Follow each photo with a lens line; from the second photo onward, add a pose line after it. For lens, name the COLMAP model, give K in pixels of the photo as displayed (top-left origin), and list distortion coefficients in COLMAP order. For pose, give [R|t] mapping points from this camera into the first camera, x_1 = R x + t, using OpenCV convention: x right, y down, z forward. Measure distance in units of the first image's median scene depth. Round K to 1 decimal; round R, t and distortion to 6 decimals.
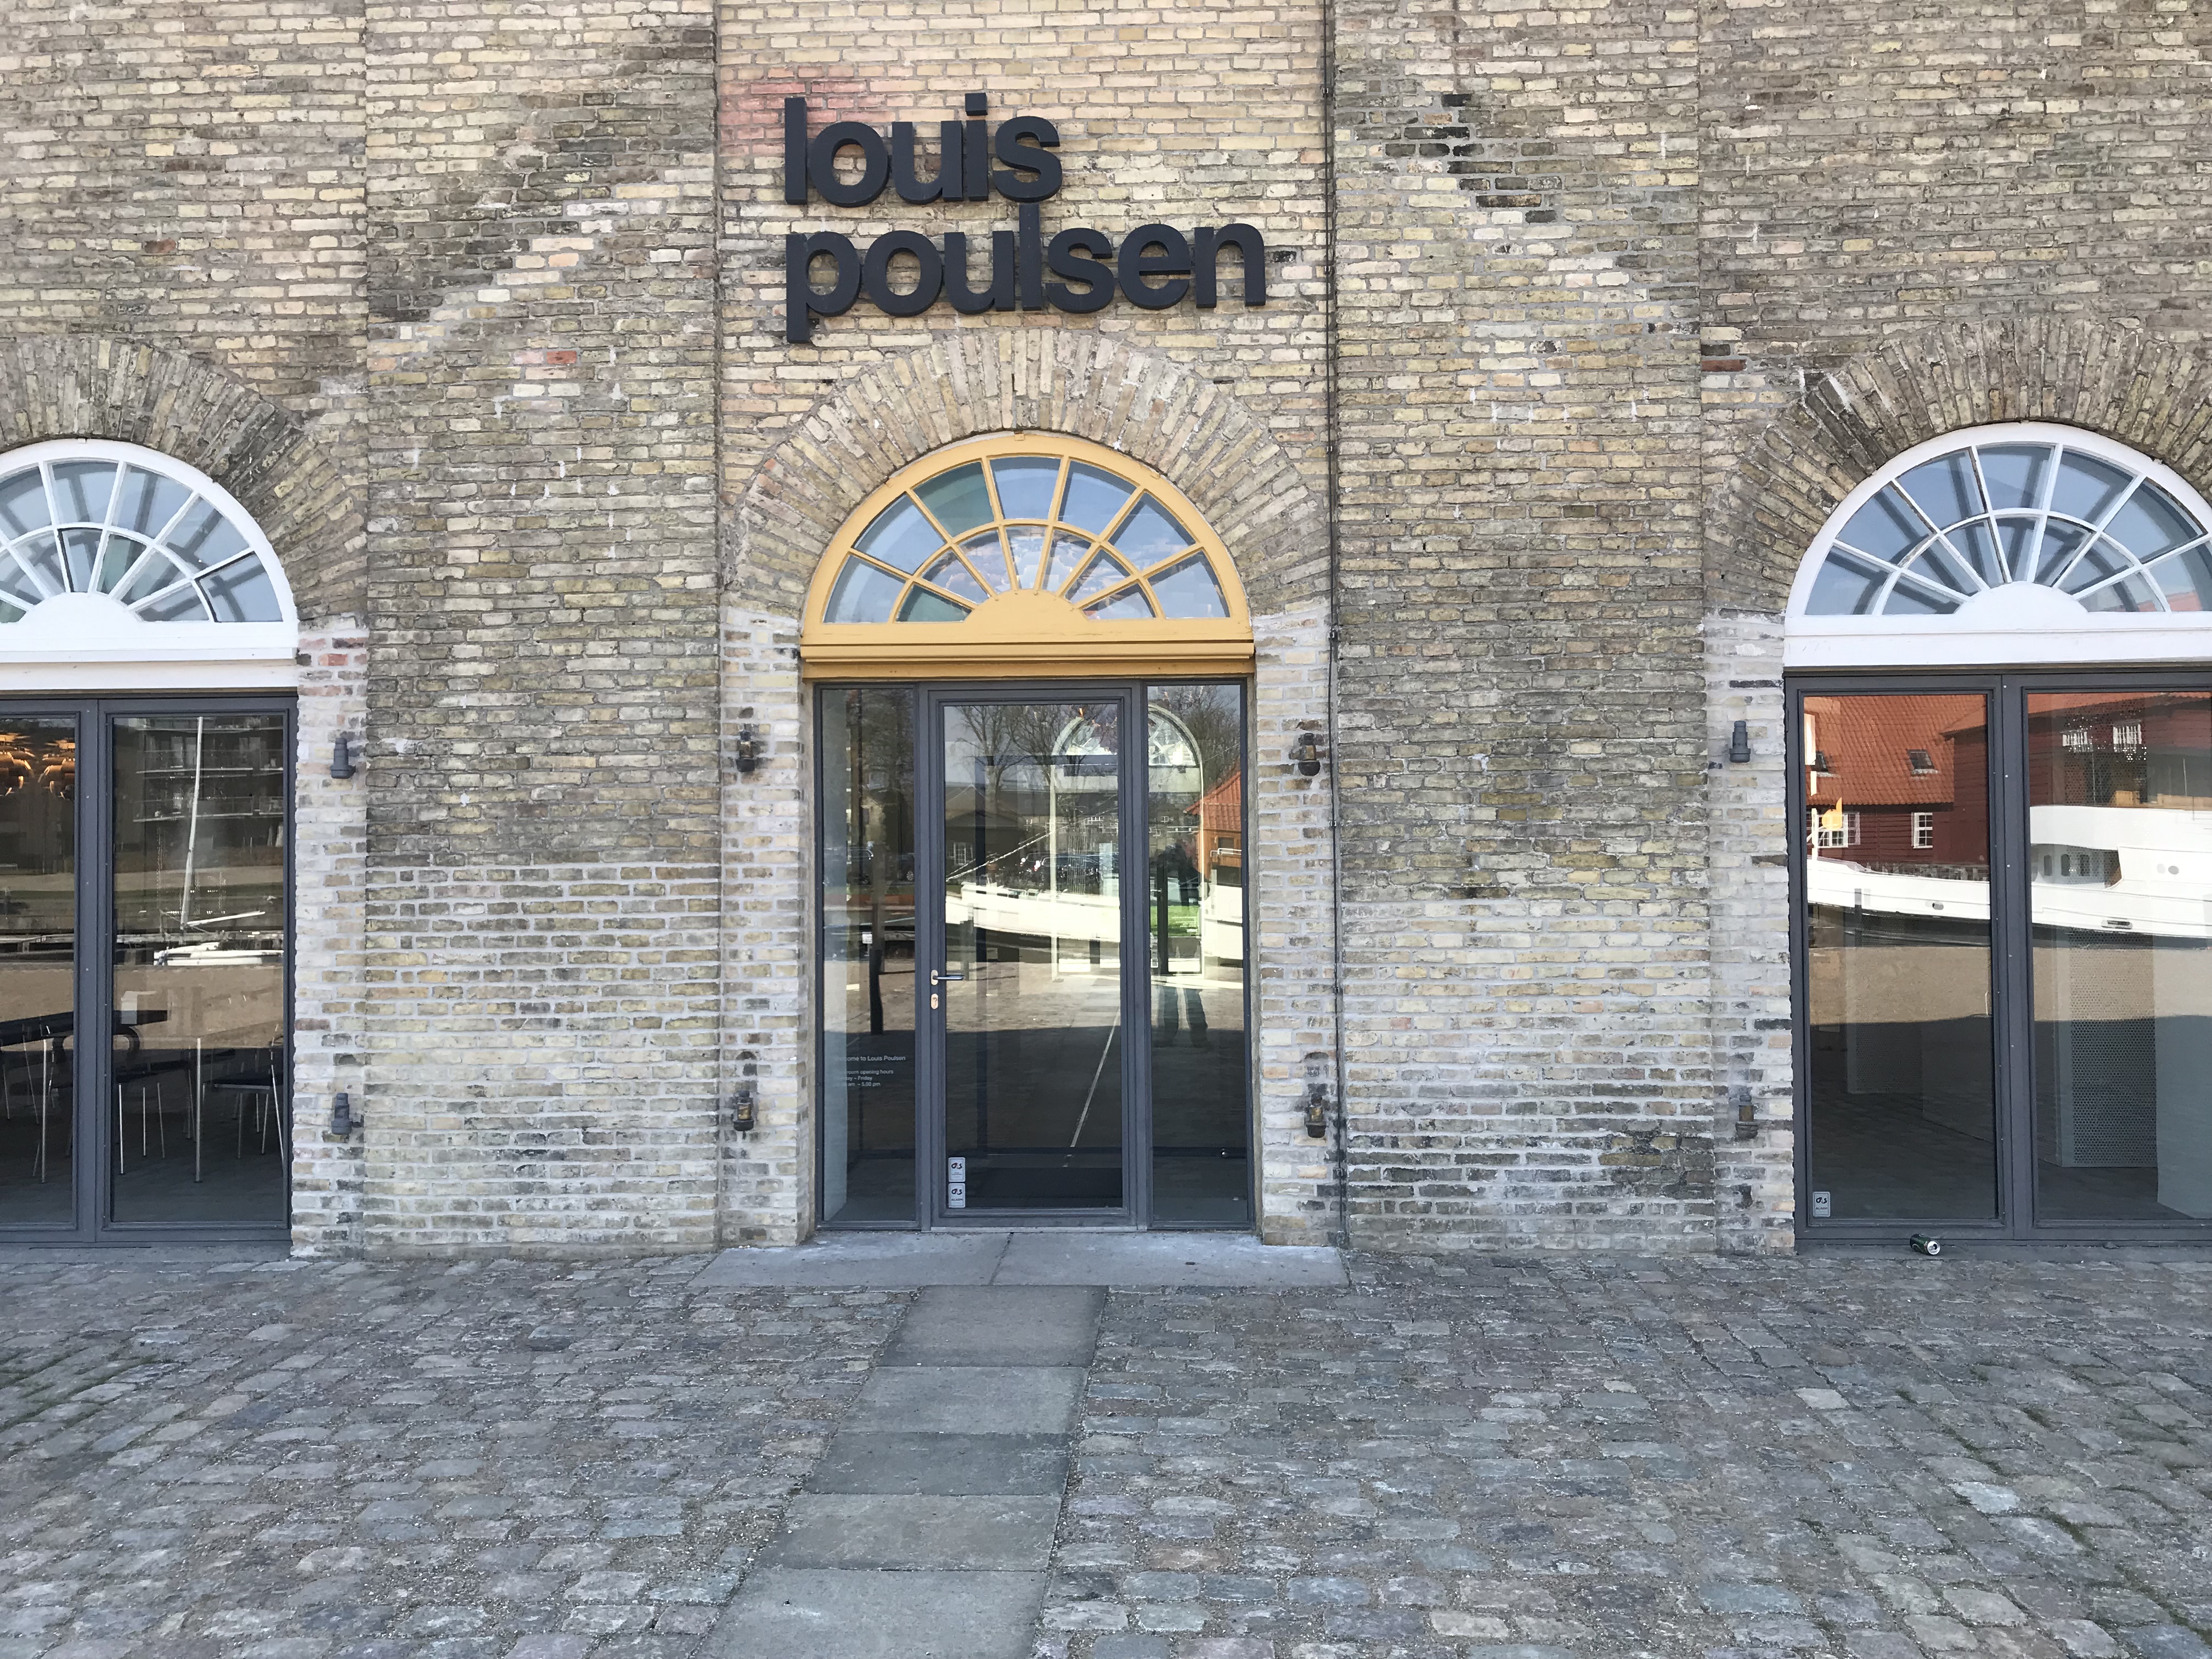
lens RADIAL K [[1846.2, 0, 1106.0], [0, 1846.2, 829.5], [0, 0, 1]] dist [0.001985, 0.165331]
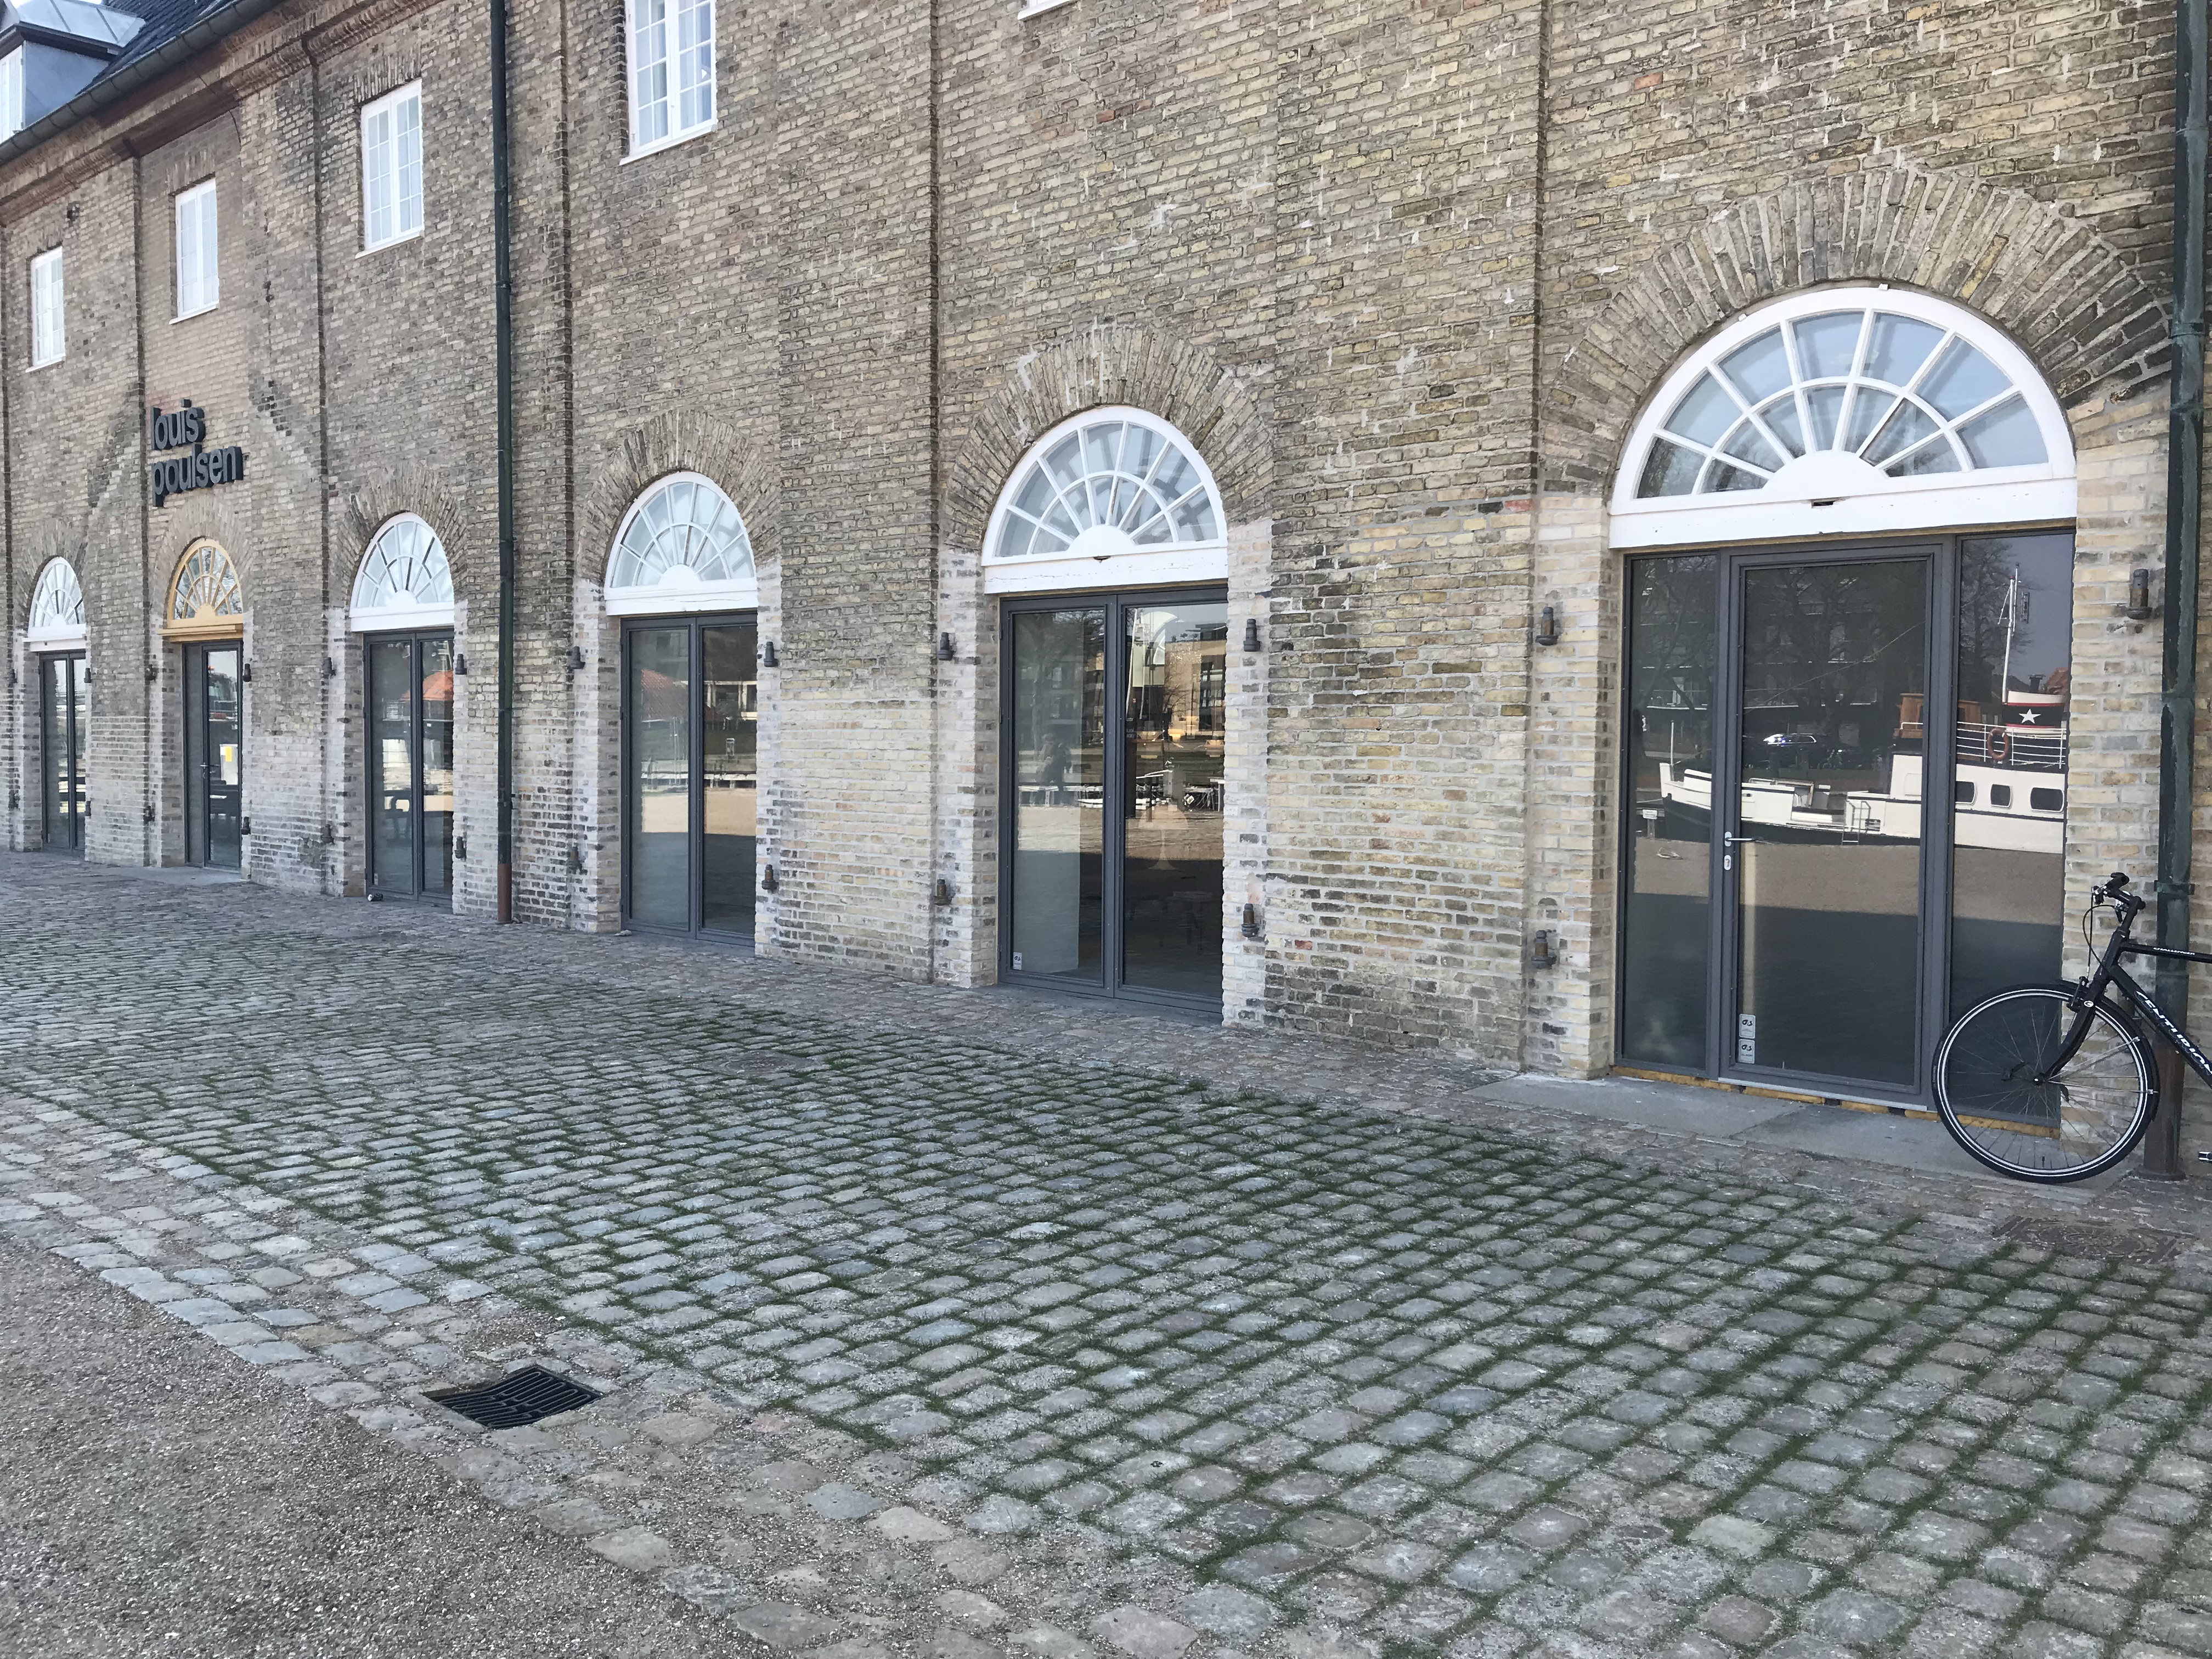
lens RADIAL K [[1846.2, 0, 1106.0], [0, 1846.2, 829.5], [0, 0, 1]] dist [0.001985, 0.165331]
pose [[0.749871, 0.046267, -0.659964, 0.864641], [0.001978, 0.997390, 0.072170, -0.004077], [0.661581, -0.055423, 0.747823, -0.021800]]
